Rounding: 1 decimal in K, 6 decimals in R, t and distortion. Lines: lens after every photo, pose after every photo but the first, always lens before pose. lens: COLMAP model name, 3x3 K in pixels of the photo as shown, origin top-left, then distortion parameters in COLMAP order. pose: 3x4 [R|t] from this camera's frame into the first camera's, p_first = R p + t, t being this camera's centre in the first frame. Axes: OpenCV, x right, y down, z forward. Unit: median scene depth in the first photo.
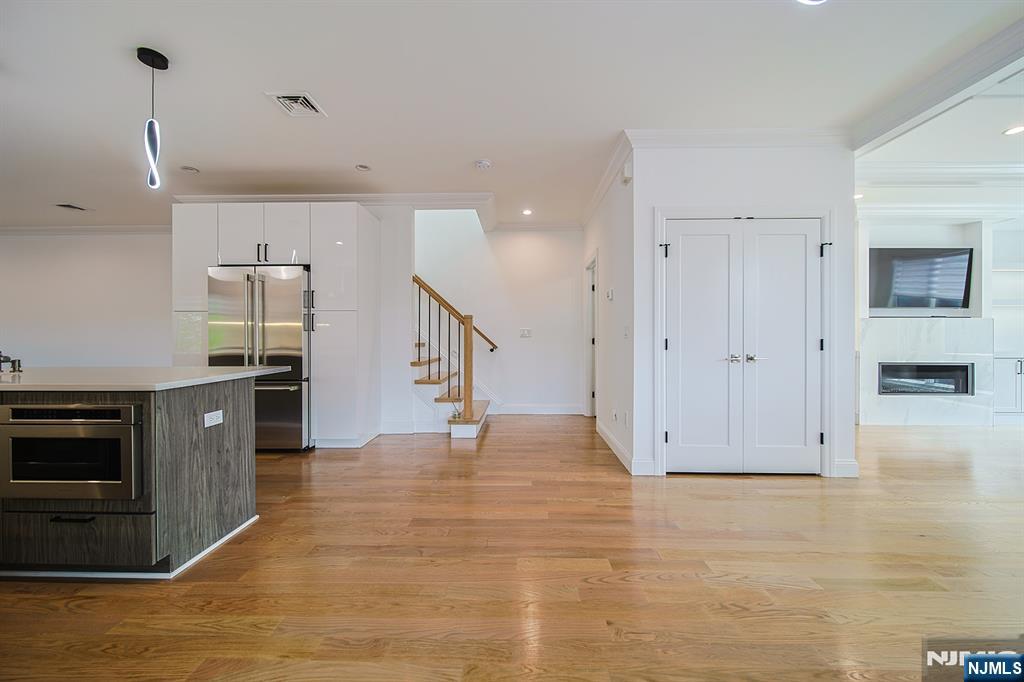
lens RADIAL K [[373.0, 0, 514.8], [0, 373.0, 338.2], [0, 0, 1]] dist [0.001219, 0.000049]
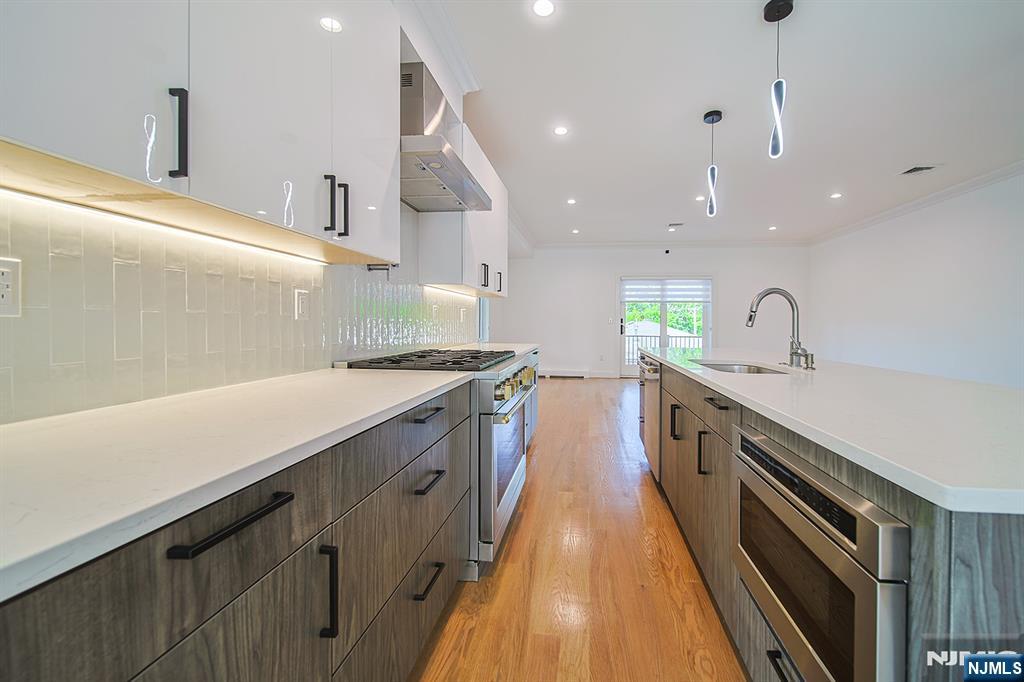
lens RADIAL K [[401.3, 0, 544.5], [0, 401.3, 331.0], [0, 0, 1]] dist [-0.000168, 0.000095]
pose [[-0.084661, 0.018464, -0.996239, -0.344598], [-0.010150, 0.999760, 0.019392, -0.000017], [0.996358, 0.011754, -0.084454, 0.391472]]
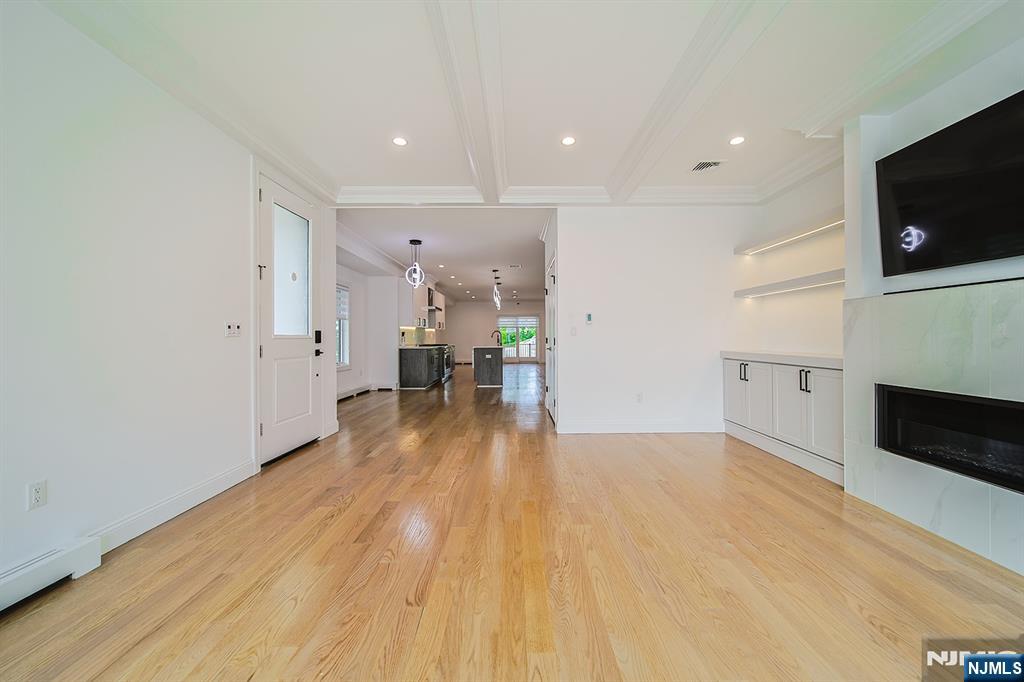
lens RADIAL K [[390.1, 0, 481.9], [0, 390.1, 338.4], [0, 0, 1]] dist [-0.000448, 0.000060]
pose [[-0.058418, 0.002428, -0.998289, 2.410605], [0.003530, 0.999991, 0.002226, 0.000657], [0.998286, -0.003393, -0.058426, 0.786540]]
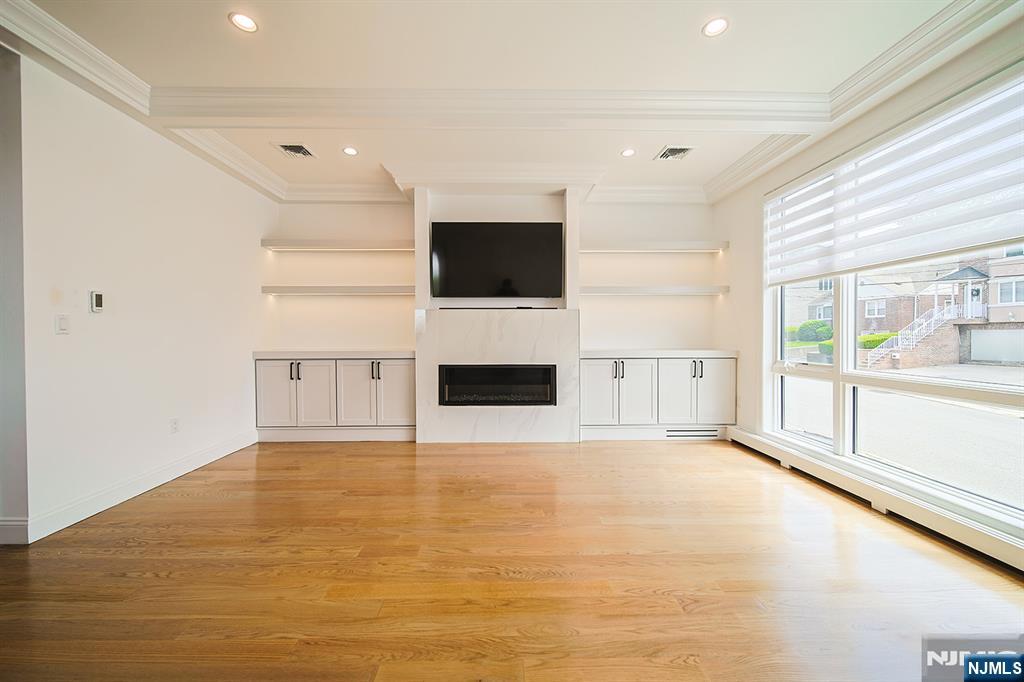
lens RADIAL K [[395.6, 0, 533.1], [0, 395.6, 340.5], [0, 0, 1]] dist [0.000401, 0.000017]
pose [[0.997845, -0.003421, 0.065519, 1.762452], [0.002045, 0.999776, 0.021065, -0.008030], [-0.065576, -0.020885, 0.997629, 0.229239]]
